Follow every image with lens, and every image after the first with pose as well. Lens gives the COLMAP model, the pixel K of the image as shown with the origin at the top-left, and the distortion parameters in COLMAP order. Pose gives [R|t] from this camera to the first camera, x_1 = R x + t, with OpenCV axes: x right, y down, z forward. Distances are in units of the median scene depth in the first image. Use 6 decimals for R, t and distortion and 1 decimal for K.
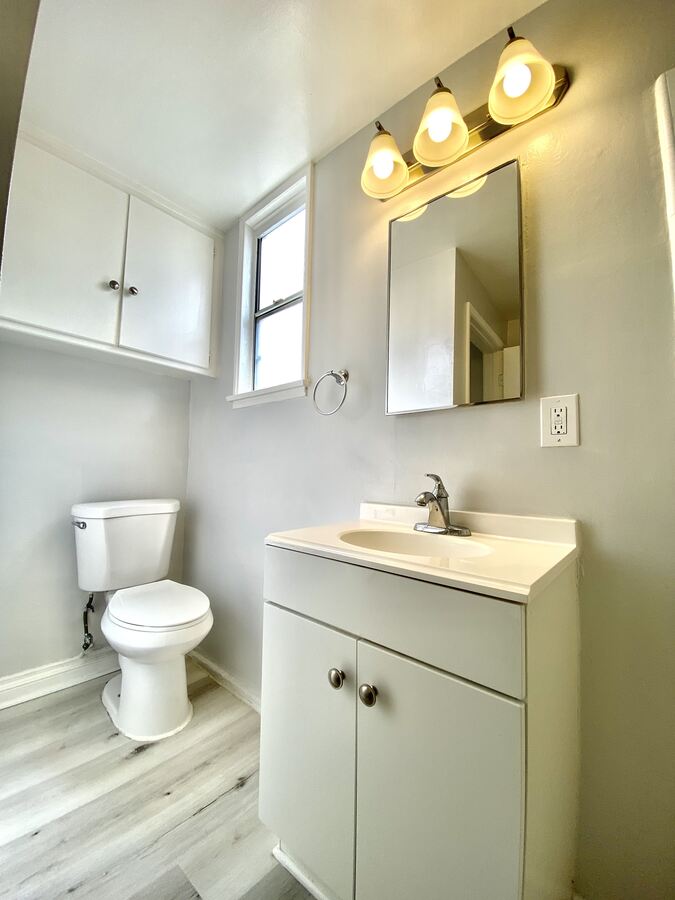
lens RADIAL K [[365.7, 0, 337.5], [0, 365.7, 450.0], [0, 0, 1]] dist [0.032720, -0.028233]
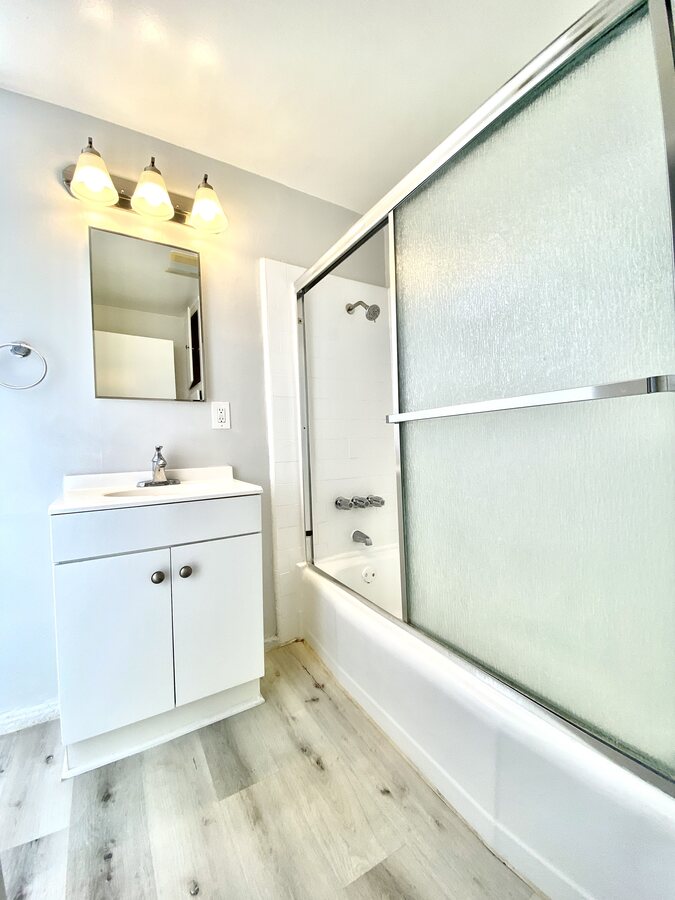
lens RADIAL K [[365.7, 0, 337.5], [0, 365.7, 450.0], [0, 0, 1]] dist [0.032720, -0.028233]
pose [[0.286206, -0.035344, 0.957516, -1.019840], [-0.022467, 0.998797, 0.043583, 0.002953], [-0.957905, -0.033986, 0.285067, -0.111810]]
